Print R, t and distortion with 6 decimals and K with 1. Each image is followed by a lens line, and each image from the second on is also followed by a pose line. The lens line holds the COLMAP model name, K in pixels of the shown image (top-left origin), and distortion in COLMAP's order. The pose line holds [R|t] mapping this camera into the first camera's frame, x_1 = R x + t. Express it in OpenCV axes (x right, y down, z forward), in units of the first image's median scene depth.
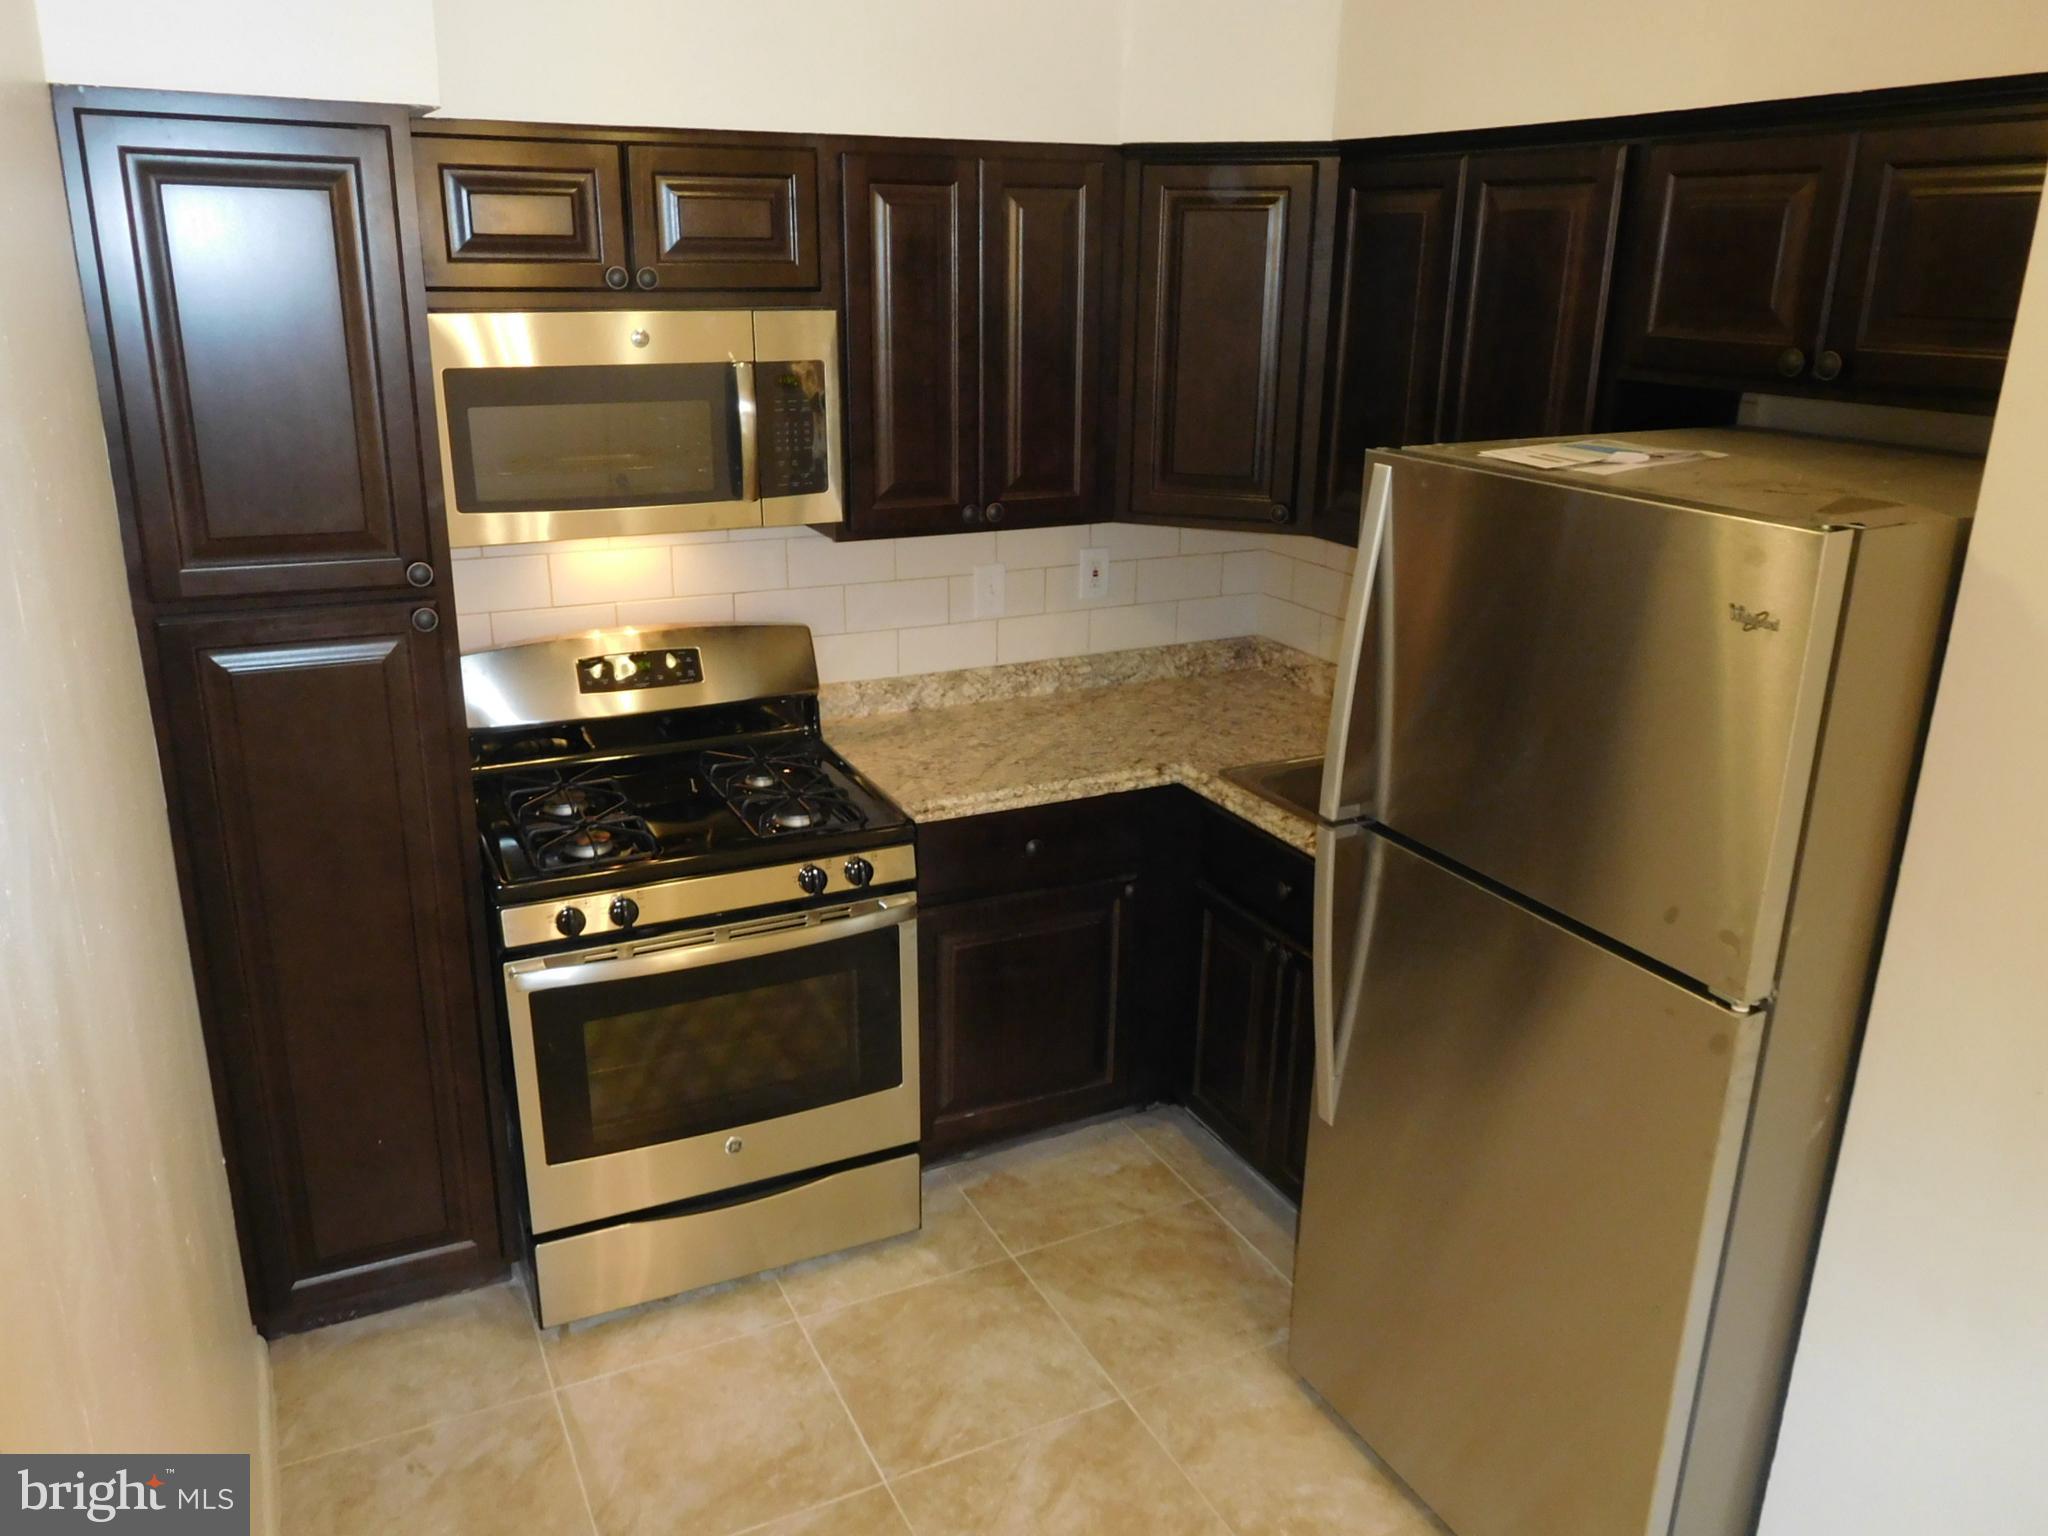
lens RADIAL K [[1608.4, 0, 1024.3], [0, 1608.4, 787.3], [0, 0, 1]] dist [0.047346, -0.015128]
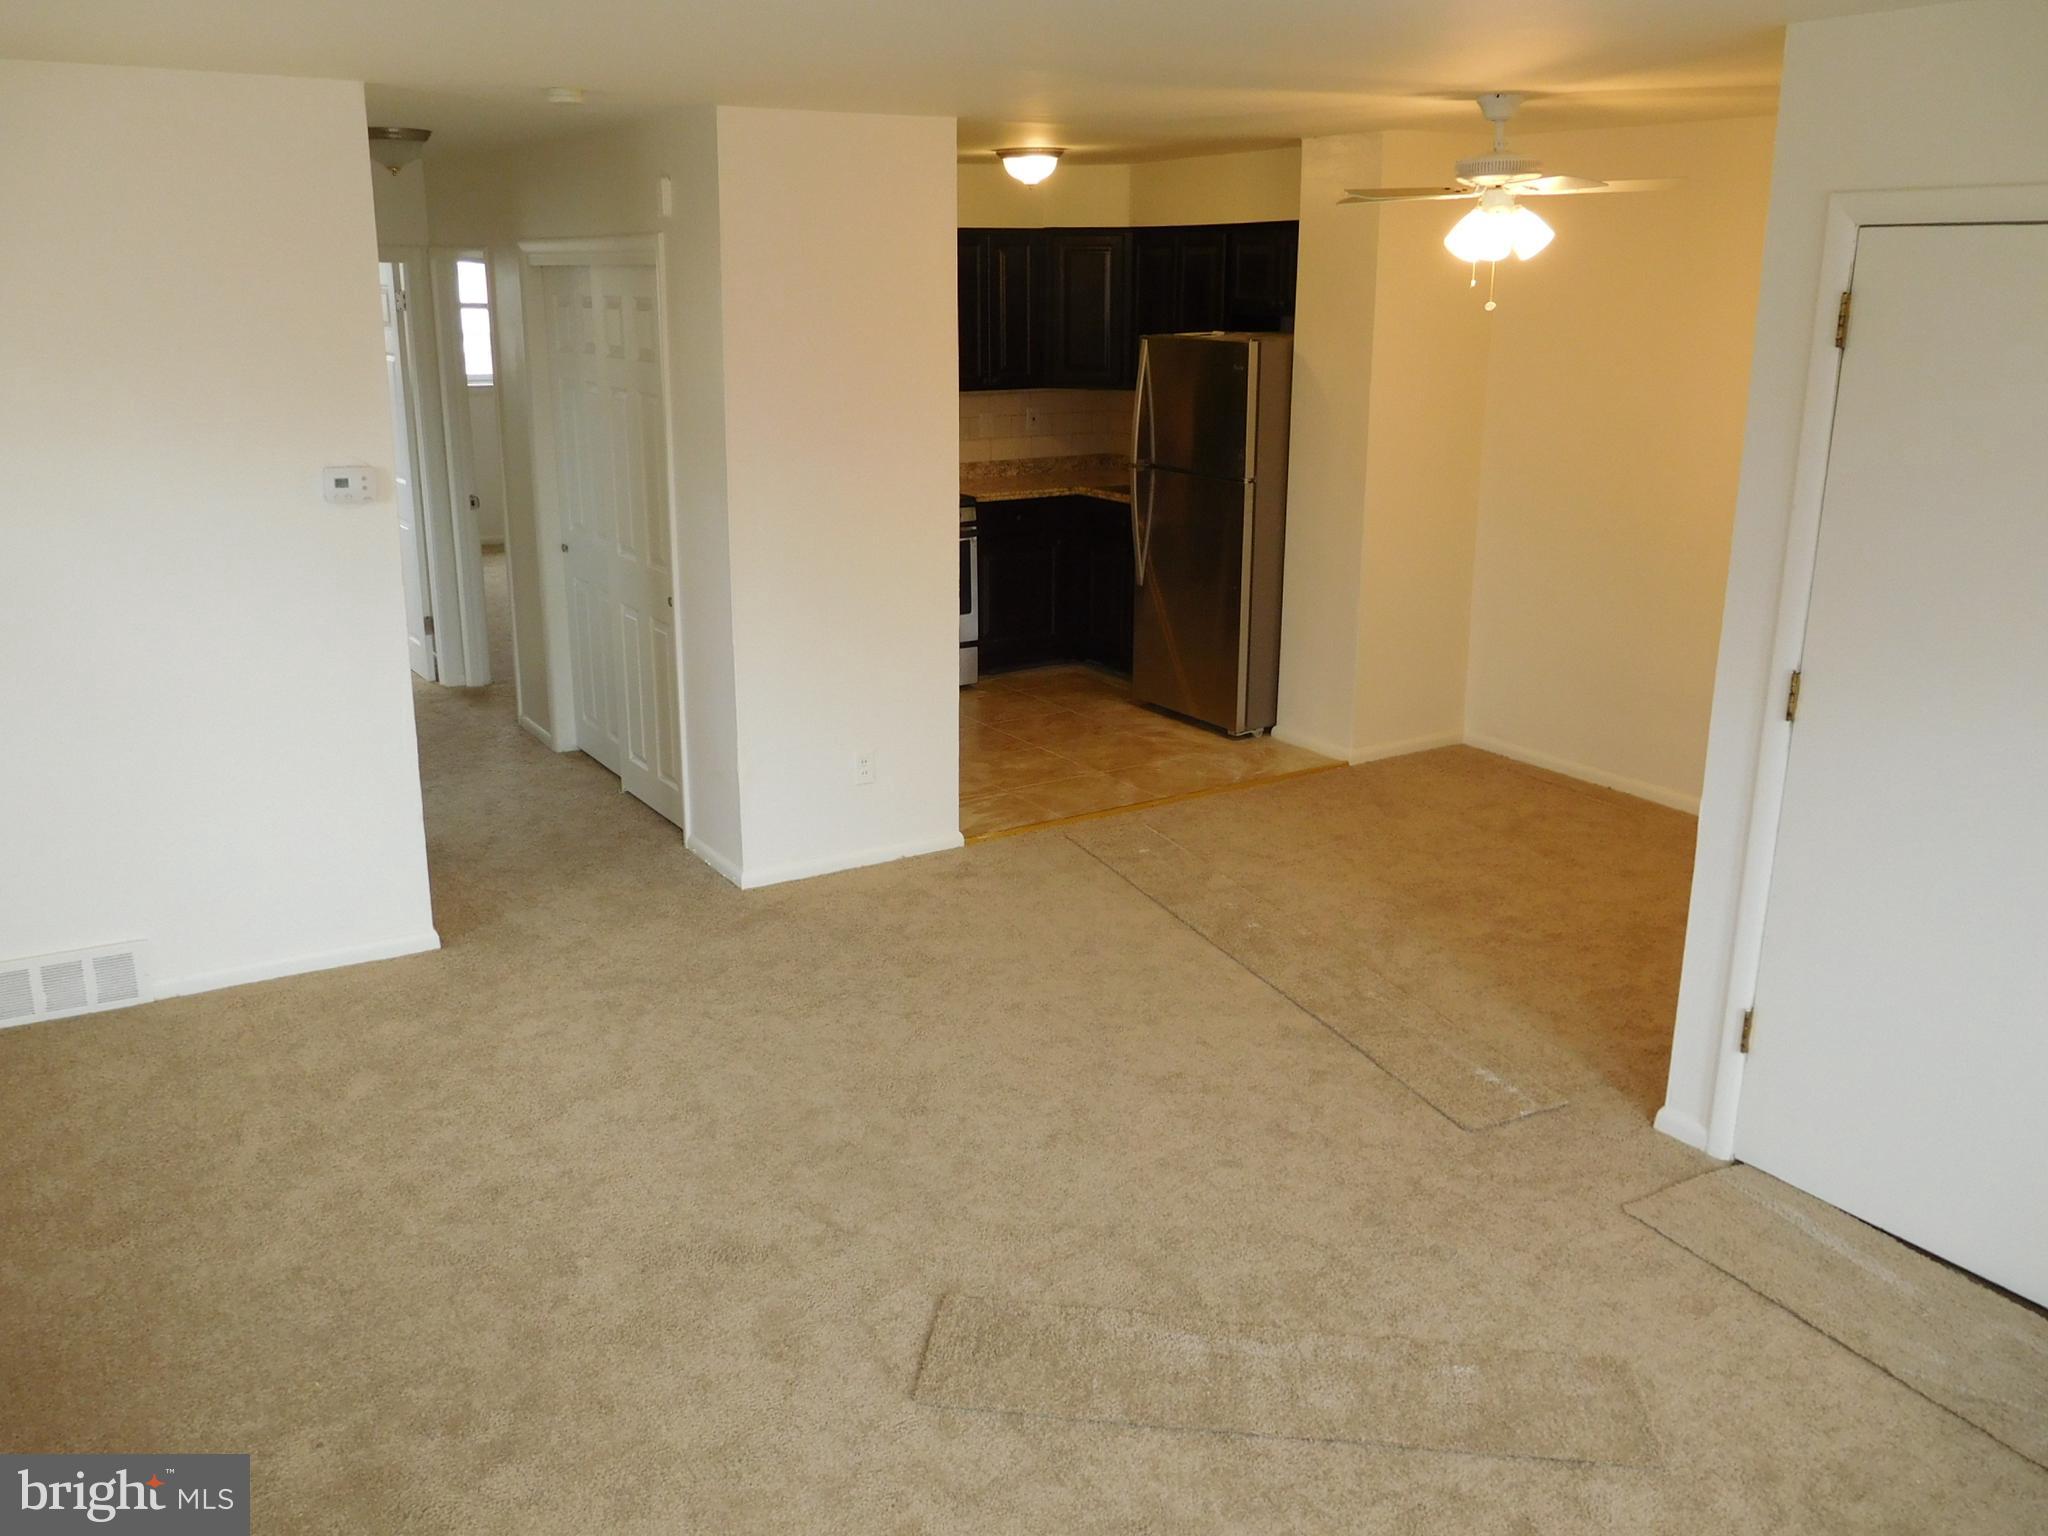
lens RADIAL K [[1813.8, 0, 1017.6], [0, 1813.8, 769.4], [0, 0, 1]] dist [0.136606, -0.009269]
pose [[0.995937, -0.034399, 0.083221, -0.235654], [0.039395, 0.997471, -0.059156, 0.570958], [-0.080976, 0.062194, 0.994774, -1.670029]]
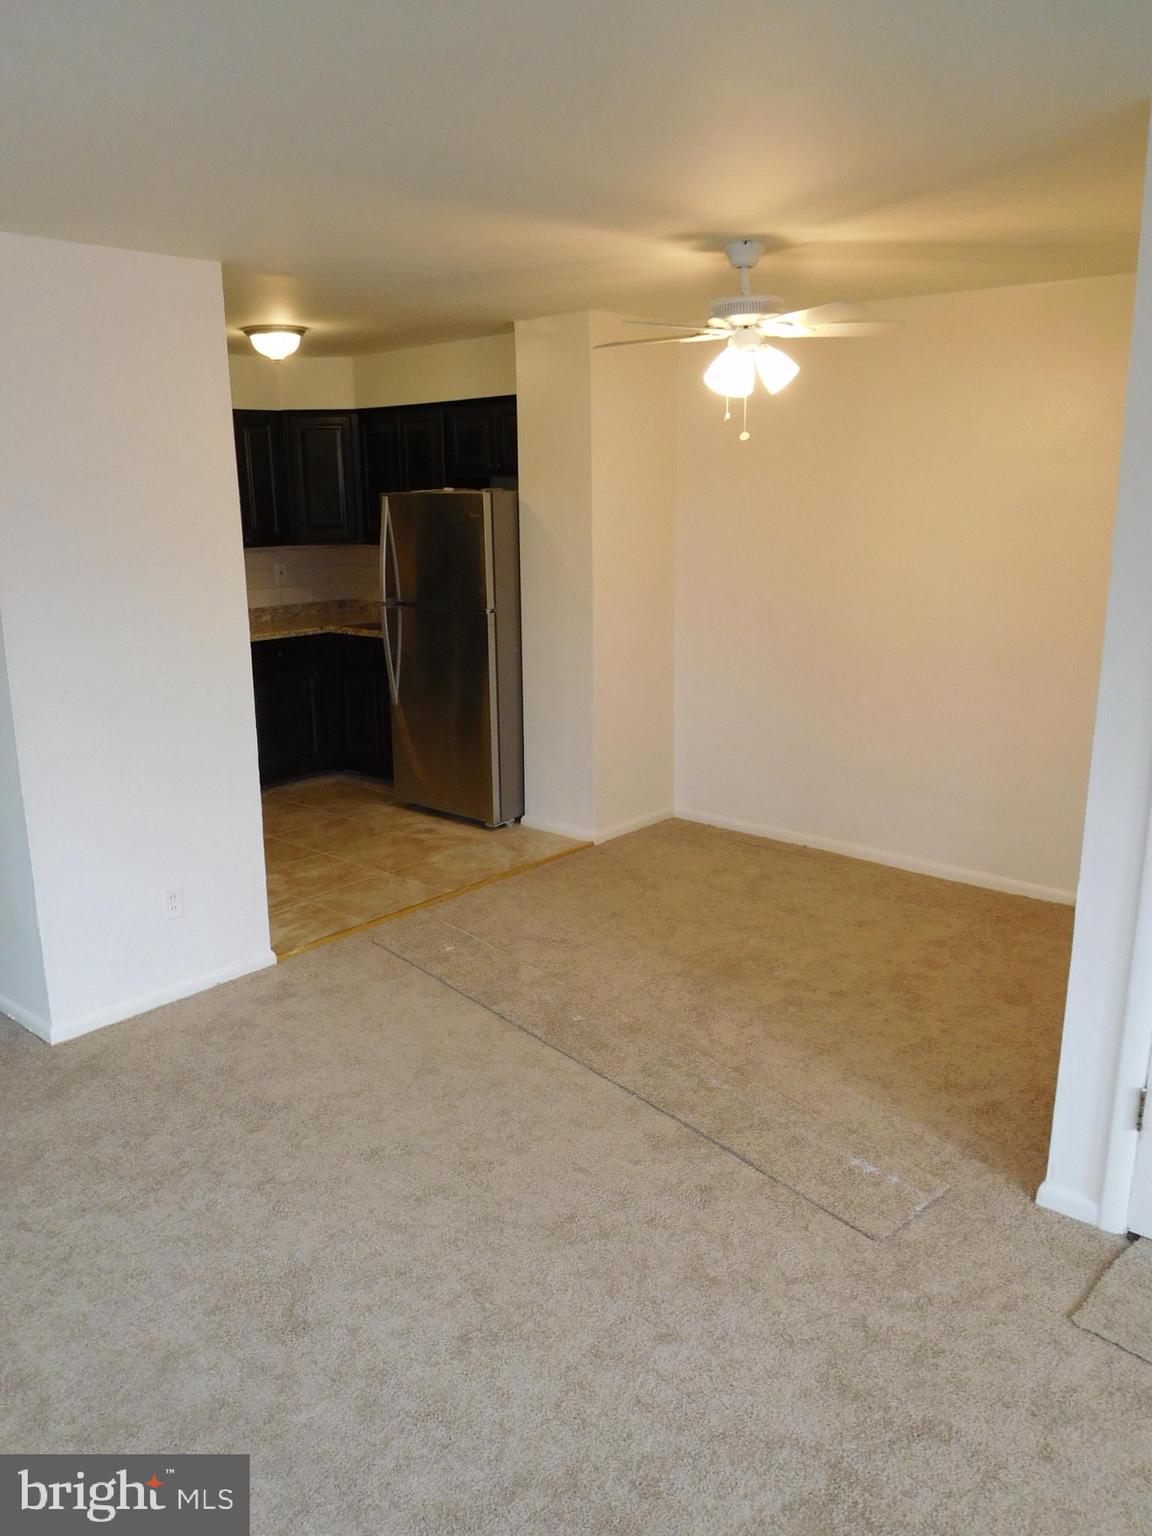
lens RADIAL K [[1206.3, 0, 571.5], [0, 1206.3, 783.7], [0, 0, 1]] dist [0.047346, -0.015128]
pose [[0.931632, -0.112656, 0.345499, -0.274594], [0.143583, 0.987490, -0.065180, 0.467670], [-0.333834, 0.110332, 0.936153, -1.107297]]
